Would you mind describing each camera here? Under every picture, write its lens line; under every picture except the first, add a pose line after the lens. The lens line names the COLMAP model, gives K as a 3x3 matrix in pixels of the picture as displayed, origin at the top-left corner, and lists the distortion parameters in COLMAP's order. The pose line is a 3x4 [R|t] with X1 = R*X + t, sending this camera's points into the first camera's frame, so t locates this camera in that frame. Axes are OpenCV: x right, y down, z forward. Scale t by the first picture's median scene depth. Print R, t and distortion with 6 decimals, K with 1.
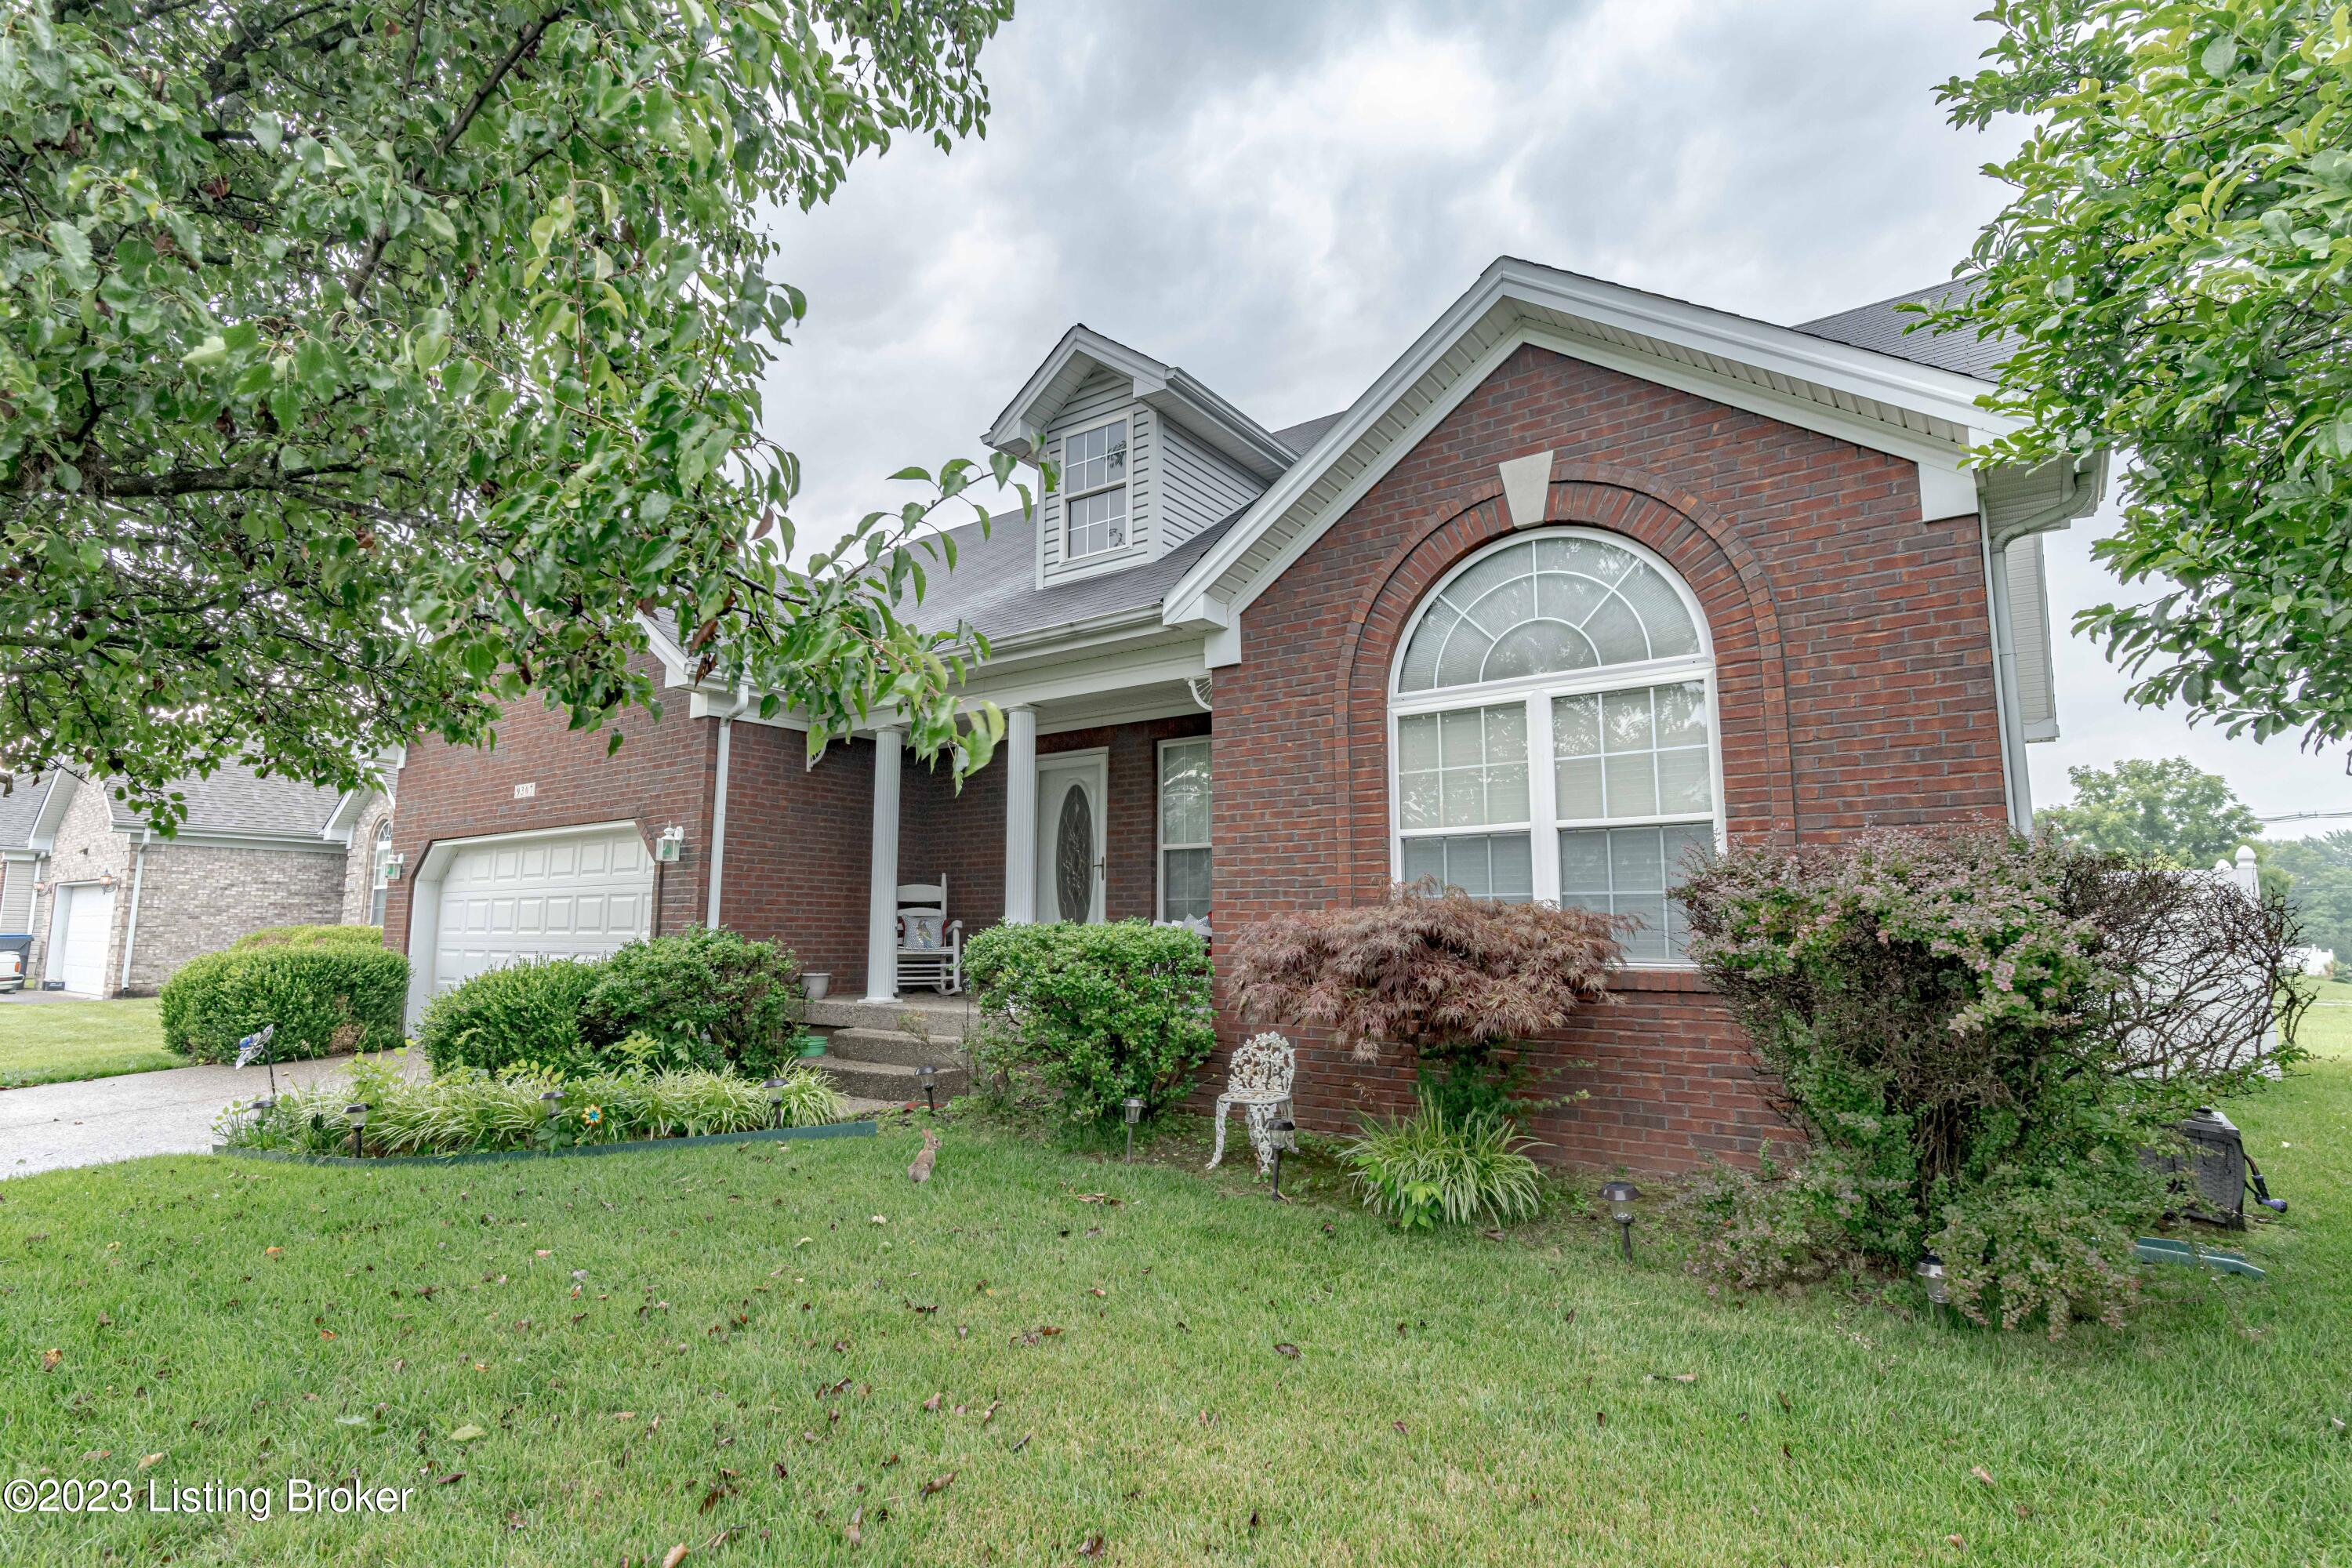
lens RADIAL K [[1114.5, 0, 1176.0], [0, 1114.5, 784.0], [0, 0, 1]] dist [0.001982, 0.000711]
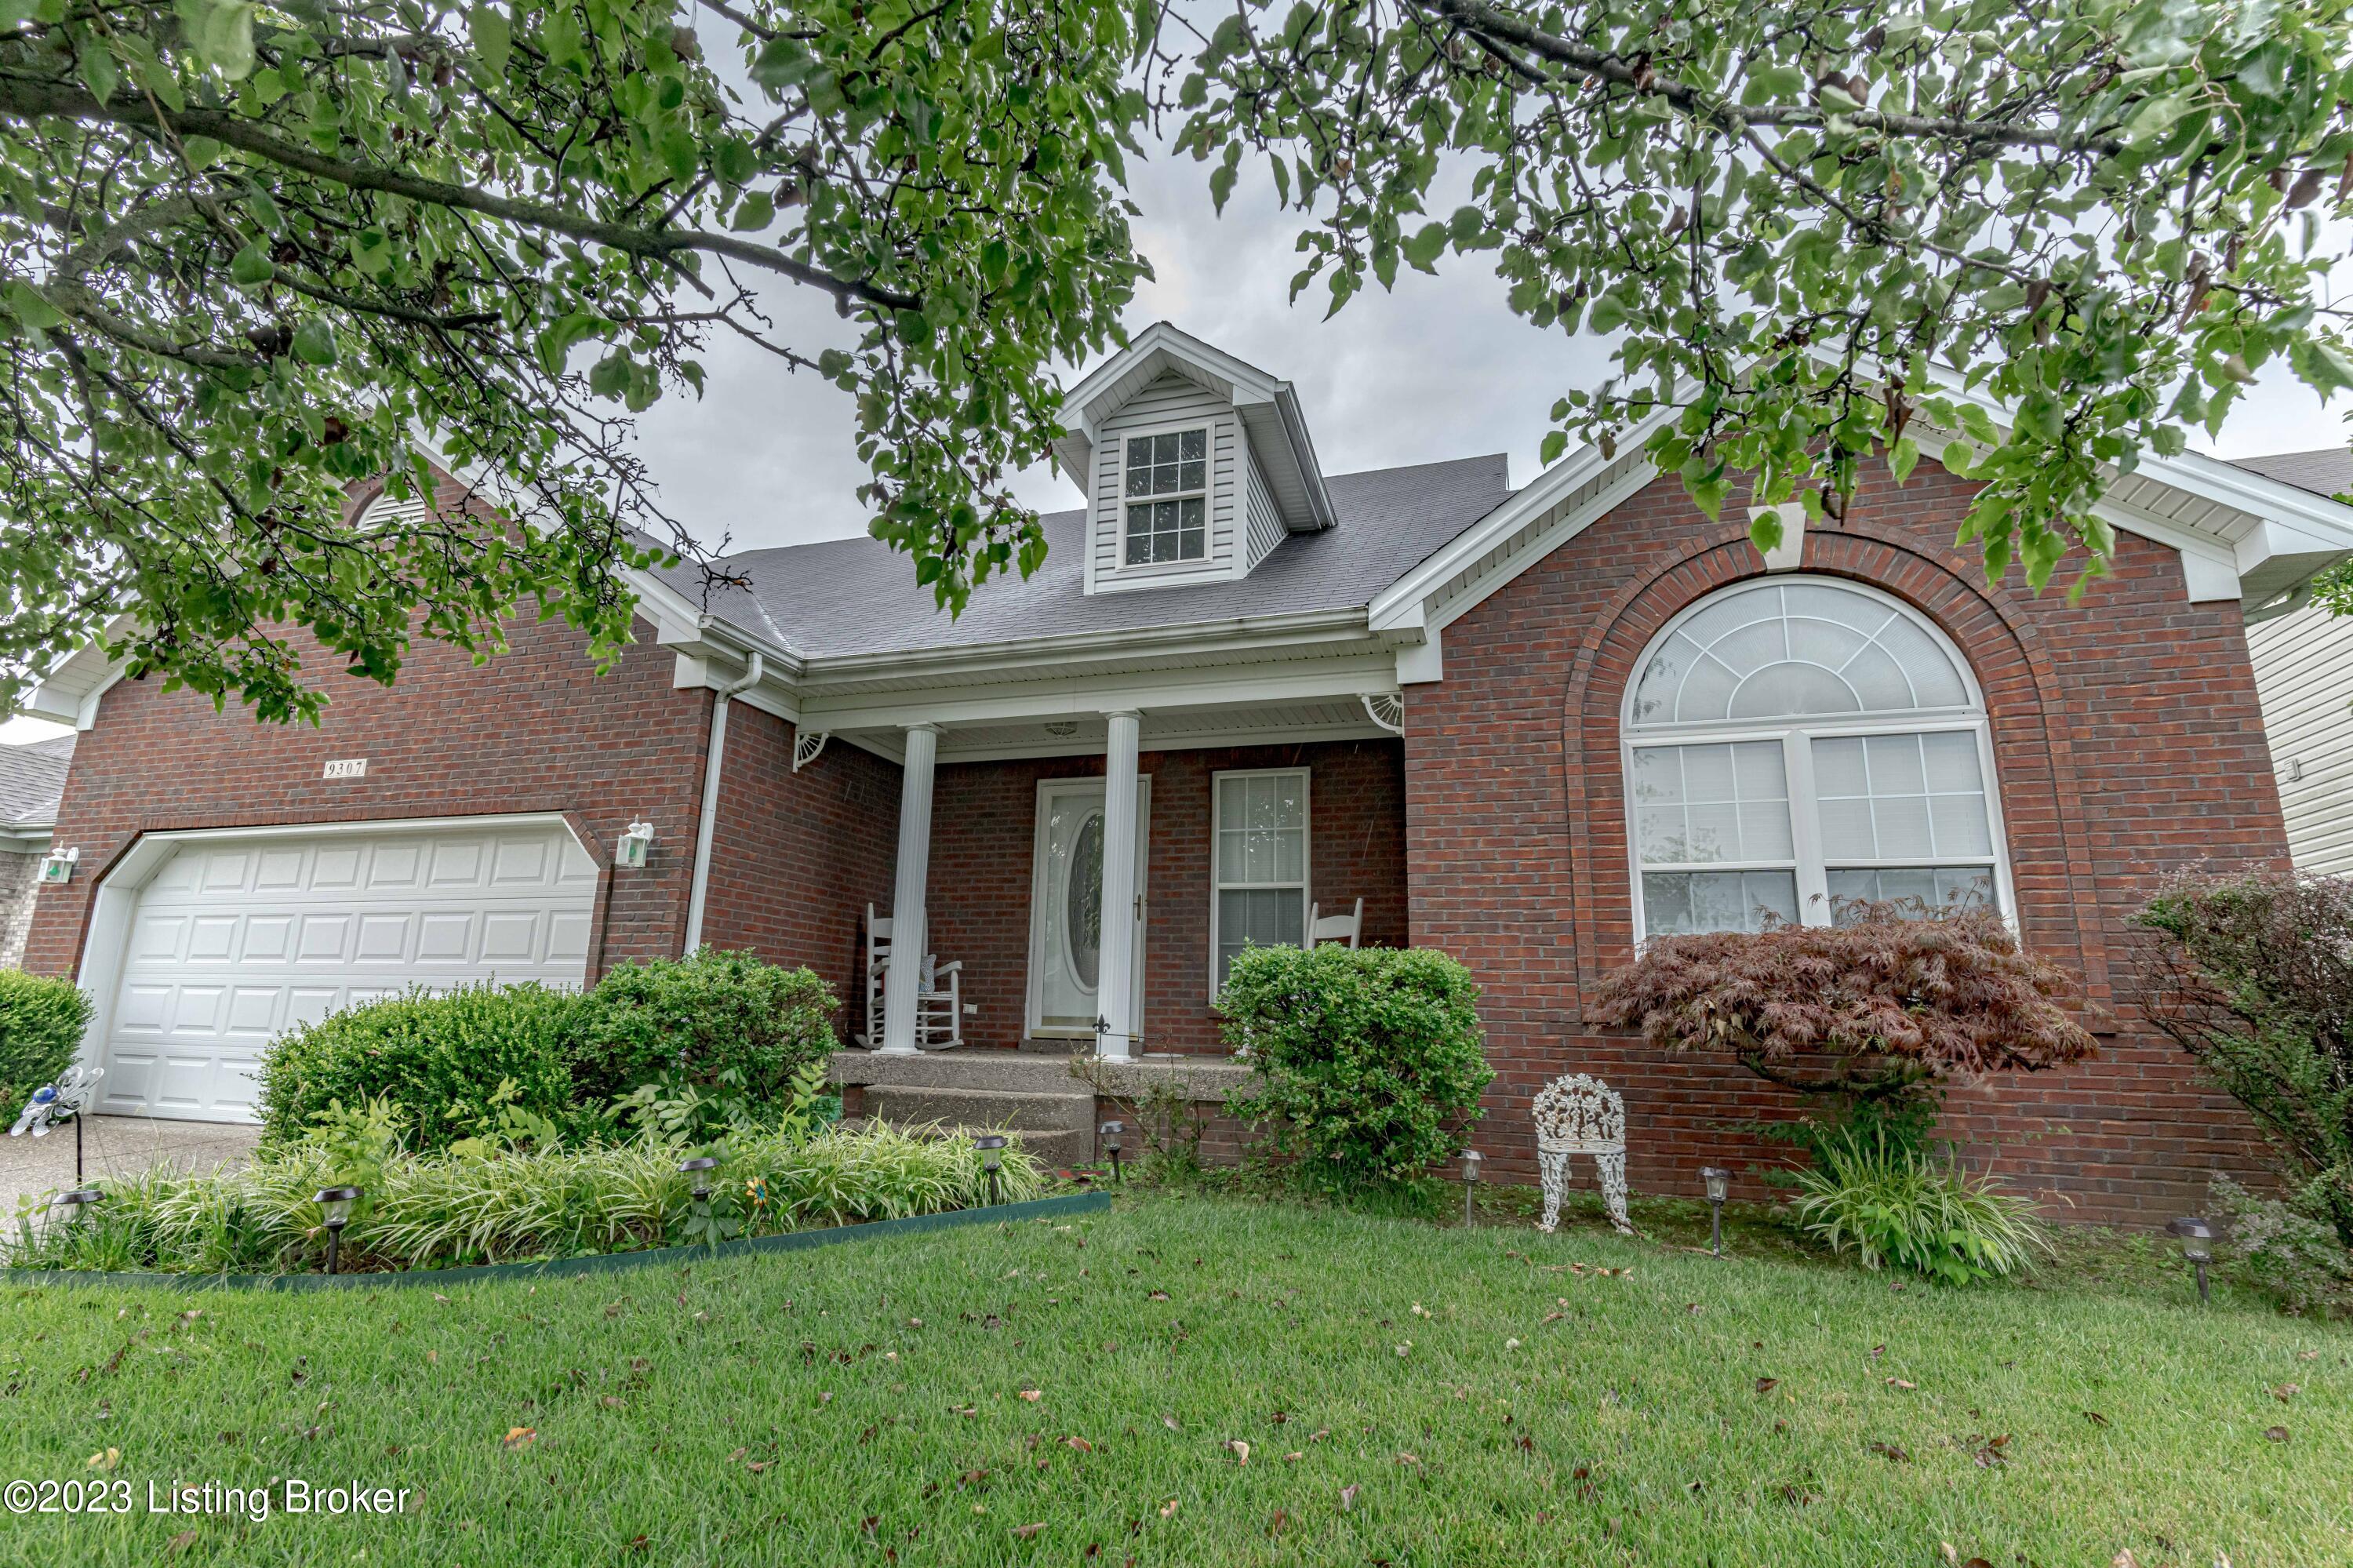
lens RADIAL K [[1066.4, 0, 1179.5], [0, 1066.4, 793.0], [0, 0, 1]] dist [0.000044, 0.000003]
pose [[0.946958, 0.084611, 0.310018, -0.418450], [-0.061031, 0.994510, -0.085001, 0.074360], [-0.315508, 0.061572, 0.946923, 0.225966]]
